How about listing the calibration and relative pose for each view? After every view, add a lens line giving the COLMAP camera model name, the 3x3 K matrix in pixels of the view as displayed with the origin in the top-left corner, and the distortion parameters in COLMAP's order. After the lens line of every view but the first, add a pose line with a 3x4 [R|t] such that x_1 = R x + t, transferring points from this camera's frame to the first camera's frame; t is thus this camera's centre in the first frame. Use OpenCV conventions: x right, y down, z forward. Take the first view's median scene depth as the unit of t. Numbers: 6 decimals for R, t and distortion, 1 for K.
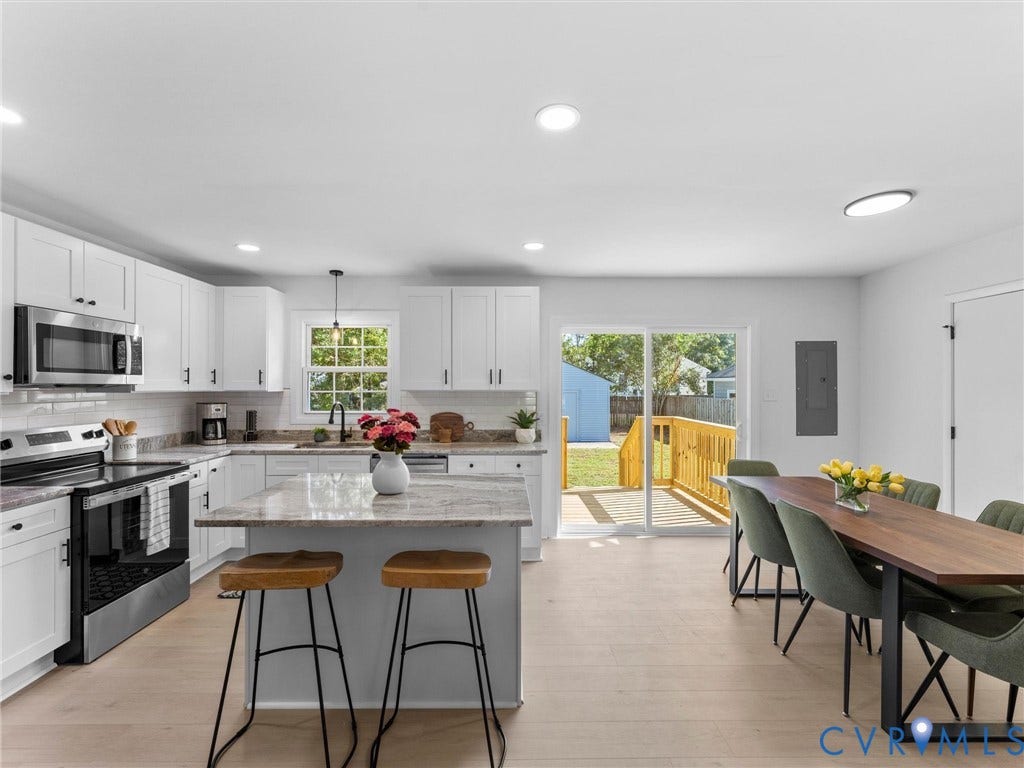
lens RADIAL K [[463.7, 0, 508.2], [0, 463.7, 386.6], [0, 0, 1]] dist [0.001589, -0.000462]
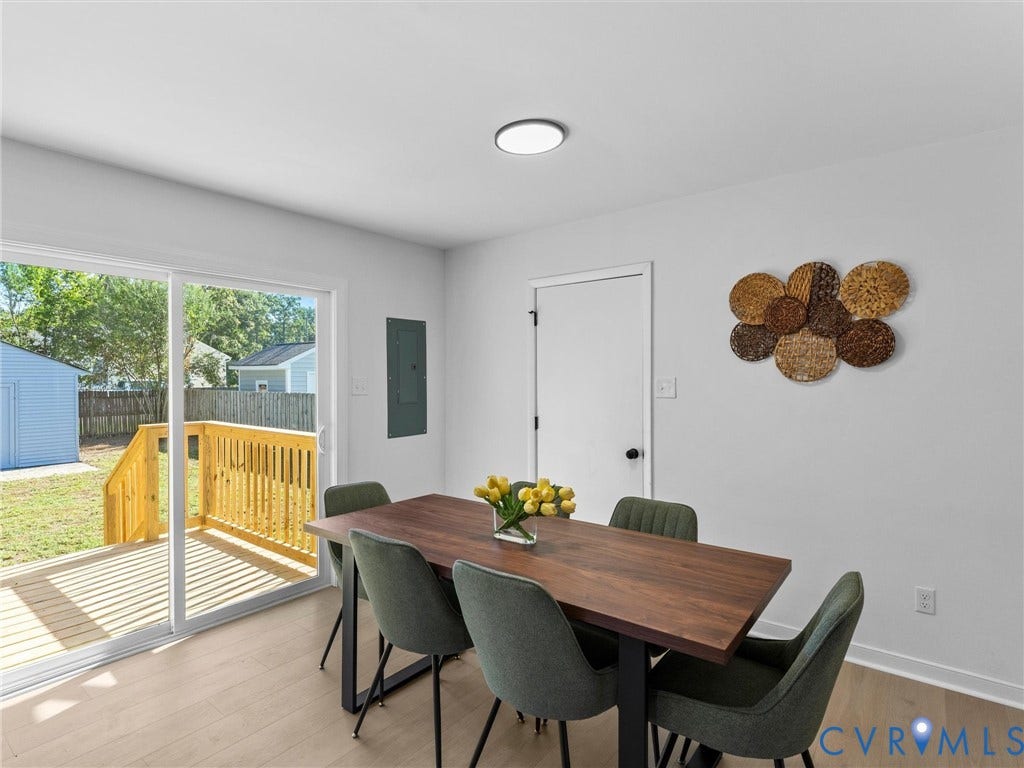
lens RADIAL K [[532.9, 0, 509.3], [0, 532.9, 378.2], [0, 0, 1]] dist [0.000166, -0.000462]
pose [[0.622027, -0.004921, 0.782980, 0.050126], [0.002788, 0.999988, 0.004070, 0.001639], [-0.782991, -0.000349, 0.622033, 0.308979]]
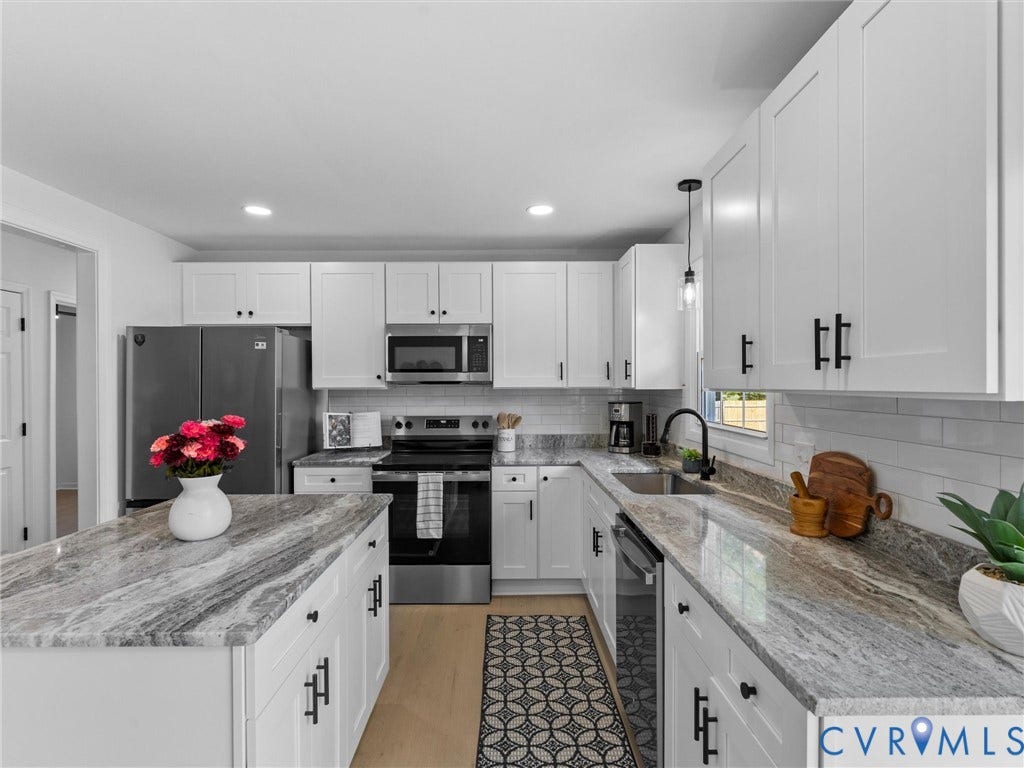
lens RADIAL K [[506.7, 0, 507.8], [0, 506.7, 386.0], [0, 0, 1]] dist [0.000527, -0.000103]
pose [[0.001832, 0.002078, -0.999996, 0.278146], [0.004051, 0.999990, 0.002085, 0.003452], [0.999990, -0.004055, 0.001824, 0.812266]]
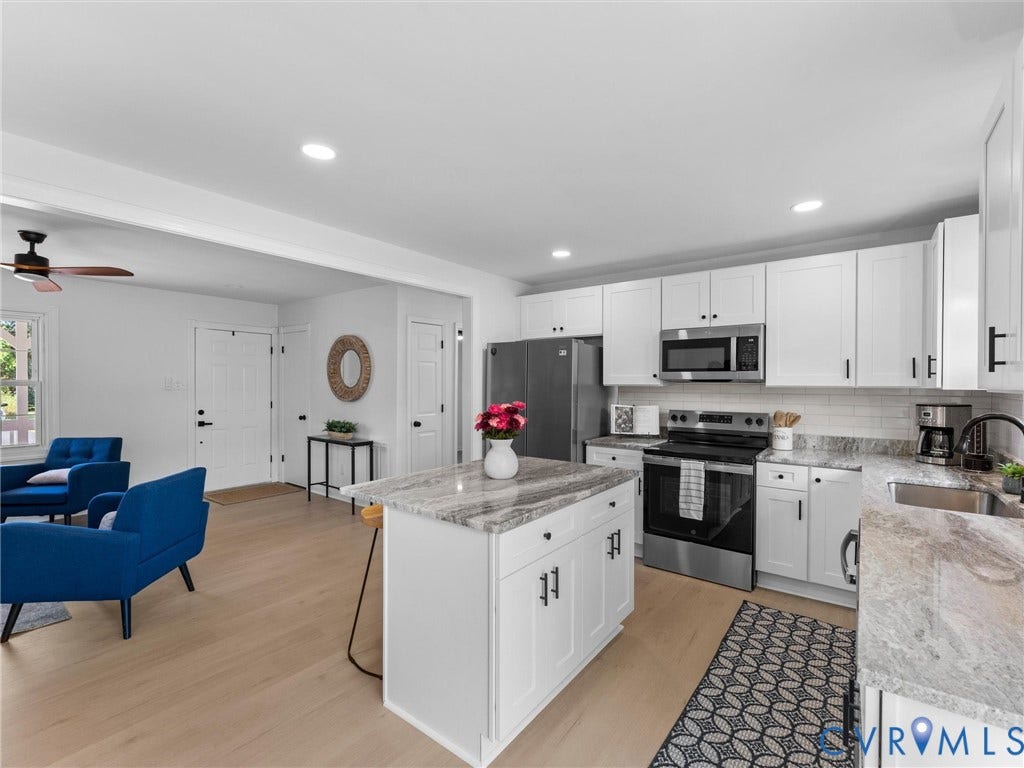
lens RADIAL K [[463.7, 0, 508.2], [0, 463.7, 386.6], [0, 0, 1]] dist [0.001589, -0.000462]
pose [[-0.610470, 0.004394, -0.792027, 0.331463], [-0.003359, 0.999961, 0.008137, 0.004070], [0.792032, 0.007628, -0.610432, 0.934038]]
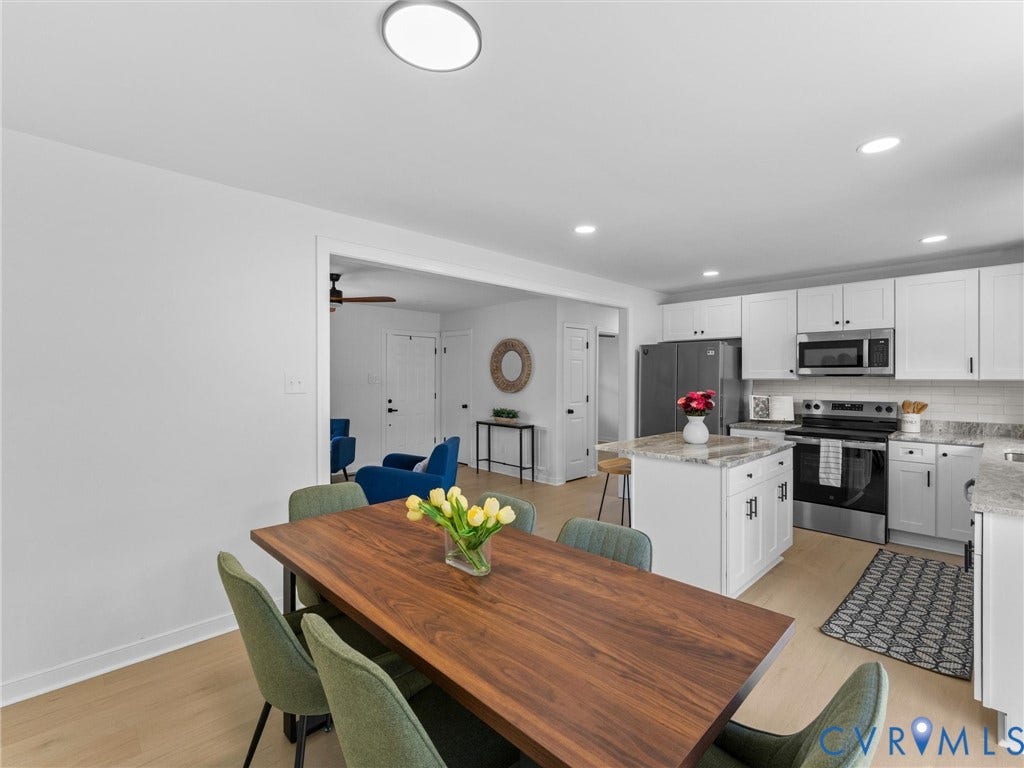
lens RADIAL K [[473.6, 0, 509.3], [0, 473.6, 378.6], [0, 0, 1]] dist [0.001277, -0.000401]
pose [[-0.720463, 0.000116, -0.693493, 0.720013], [-0.001785, 0.999996, 0.002021, 0.006103], [0.693491, 0.002694, -0.720460, 0.952707]]
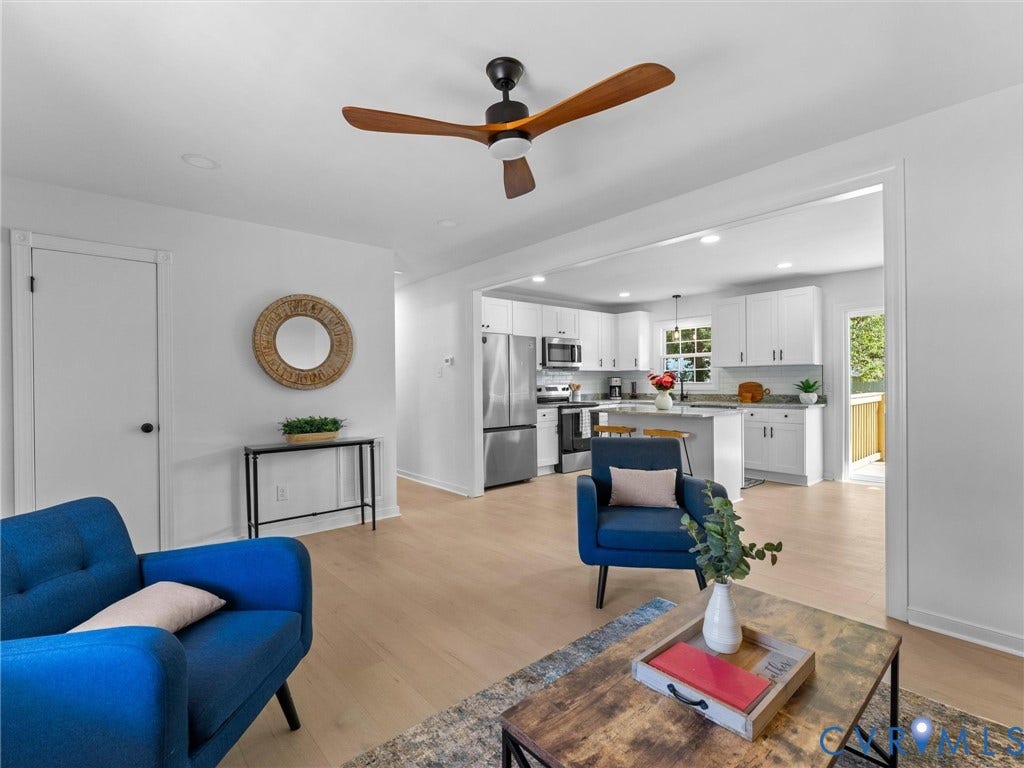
lens RADIAL K [[481.0, 0, 512.0], [0, 481.0, 384.0], [0, 0, 1]] dist [0.002499, -0.000390]
pose [[0.652883, -0.007499, -0.757422, 0.556908], [0.014203, 0.999896, 0.002343, 0.051976], [0.757326, -0.012288, 0.652922, -0.569742]]
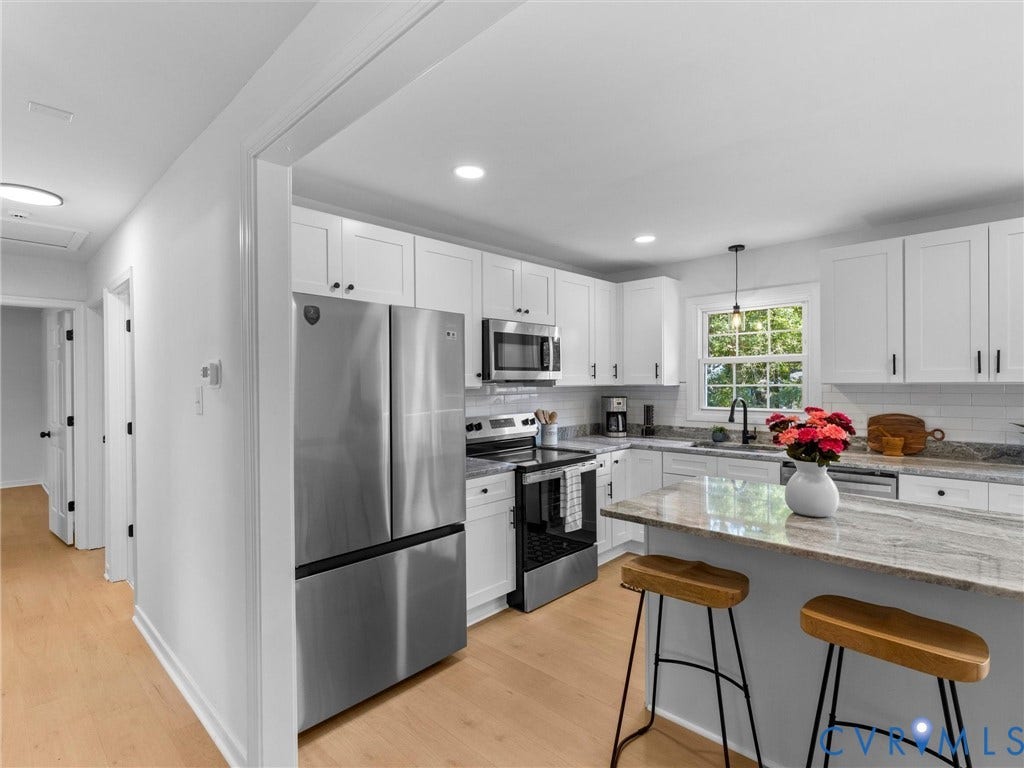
lens RADIAL K [[513.0, 0, 508.5], [0, 513.0, 386.4], [0, 0, 1]] dist [0.000732, -0.001113]
pose [[0.717090, -0.001259, -0.696979, -0.008826], [0.010232, 0.999910, 0.008720, -0.000076], [0.696905, -0.013385, 0.717039, 0.014432]]
